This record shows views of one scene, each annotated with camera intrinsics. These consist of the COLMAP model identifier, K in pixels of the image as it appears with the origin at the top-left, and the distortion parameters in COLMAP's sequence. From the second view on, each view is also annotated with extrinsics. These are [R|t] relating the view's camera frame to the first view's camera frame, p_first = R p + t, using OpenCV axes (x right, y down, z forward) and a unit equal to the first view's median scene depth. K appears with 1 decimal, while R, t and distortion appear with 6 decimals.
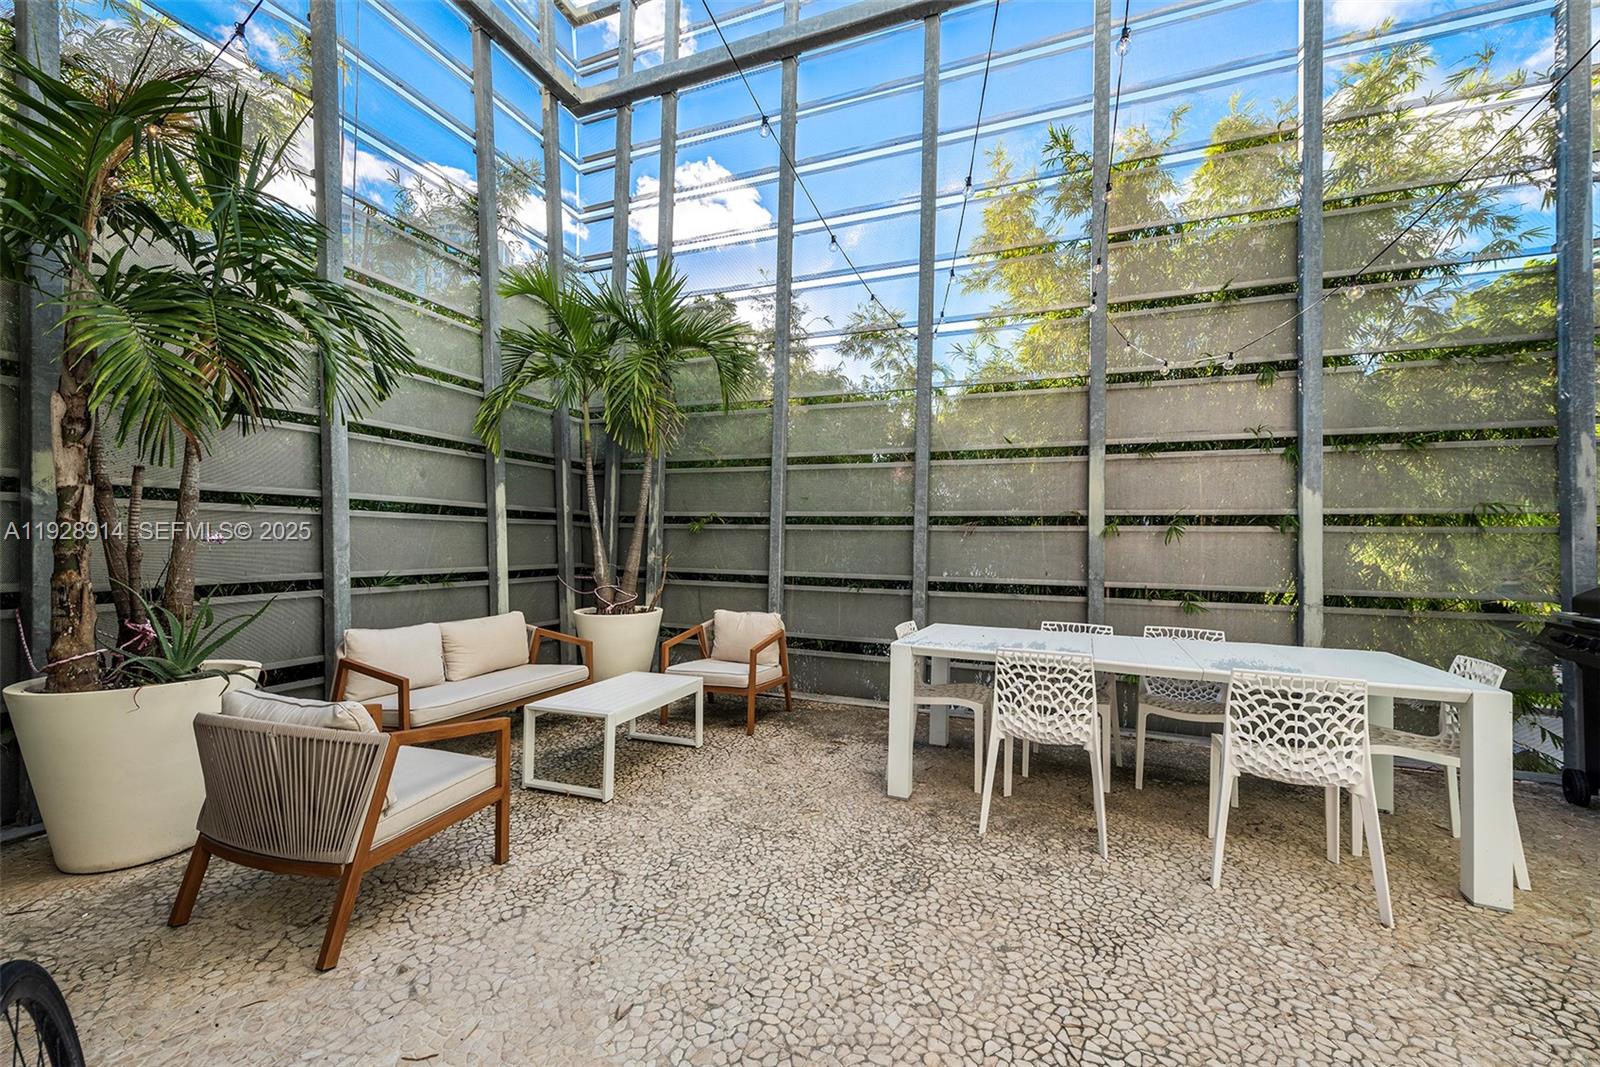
lens RADIAL K [[634.3, 0, 806.3], [0, 634.3, 538.1], [0, 0, 1]] dist [0.015519, -0.004740]
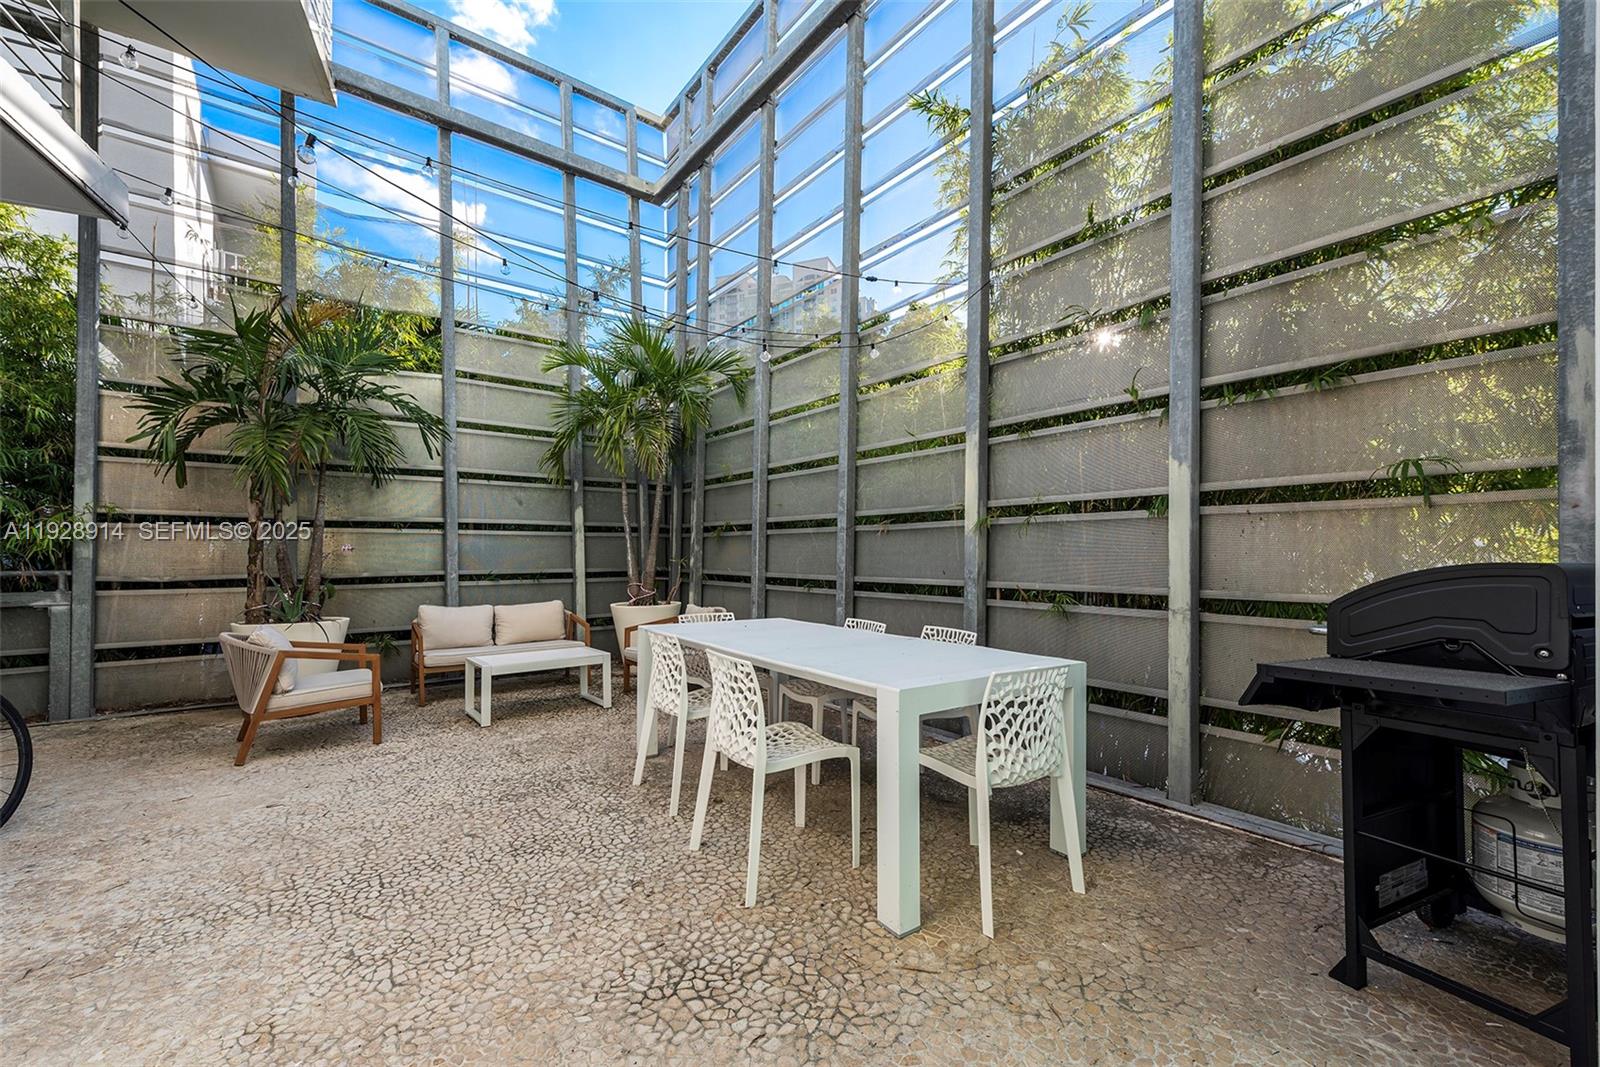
lens RADIAL K [[652.4, 0, 795.7], [0, 652.4, 553.9], [0, 0, 1]] dist [0.008036, 0.000054]
pose [[0.852002, -0.015284, -0.523316, 0.813820], [0.017039, 0.999854, -0.001461, 0.030137], [0.523262, -0.007672, 0.852138, 0.090660]]
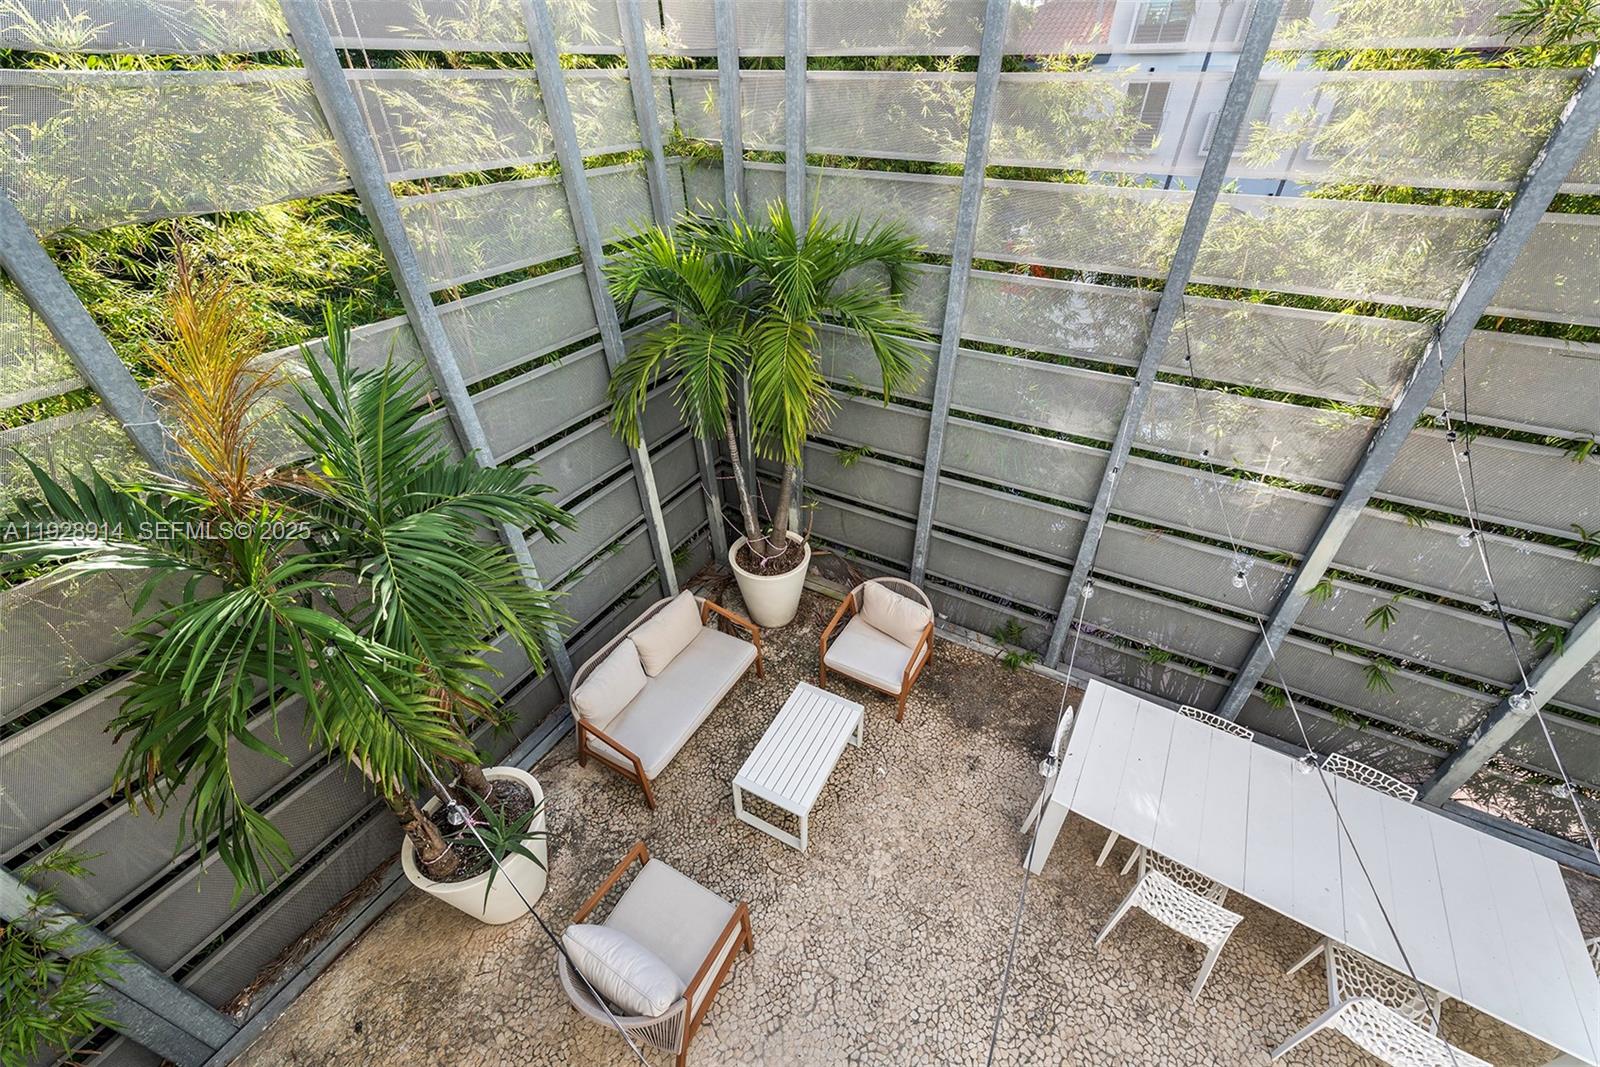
lens RADIAL K [[636.4, 0, 800.0], [0, 636.4, 533.5], [0, 0, 1]] dist [0.003651, 0.000192]
pose [[0.989445, 0.066399, -0.128805, -0.149276], [0.023986, 0.801548, 0.597449, -0.697691], [0.142913, -0.594232, 0.791495, 0.265003]]
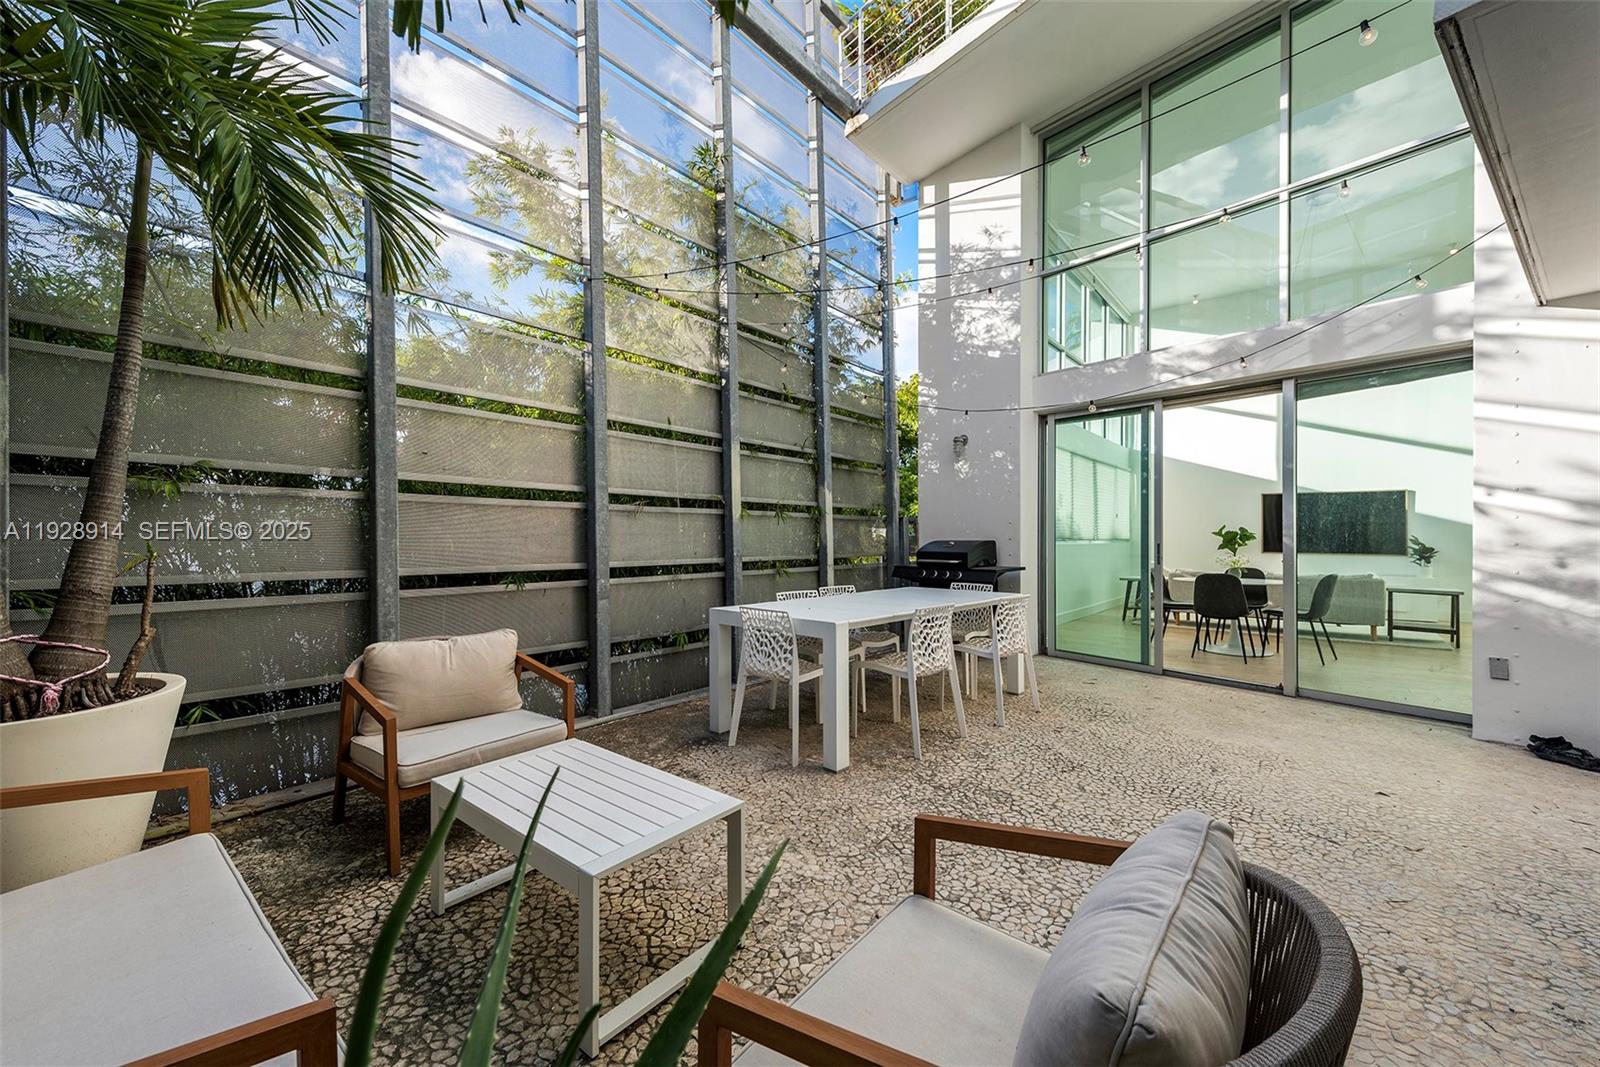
lens RADIAL K [[627.3, 0, 806.7], [0, 627.3, 534.1], [0, 0, 1]] dist [0.013239, -0.004174]
pose [[0.316545, -0.013582, 0.948480, -0.672123], [-0.013385, 0.999734, 0.018783, 0.000868], [-0.948483, -0.018641, 0.316279, 0.578435]]
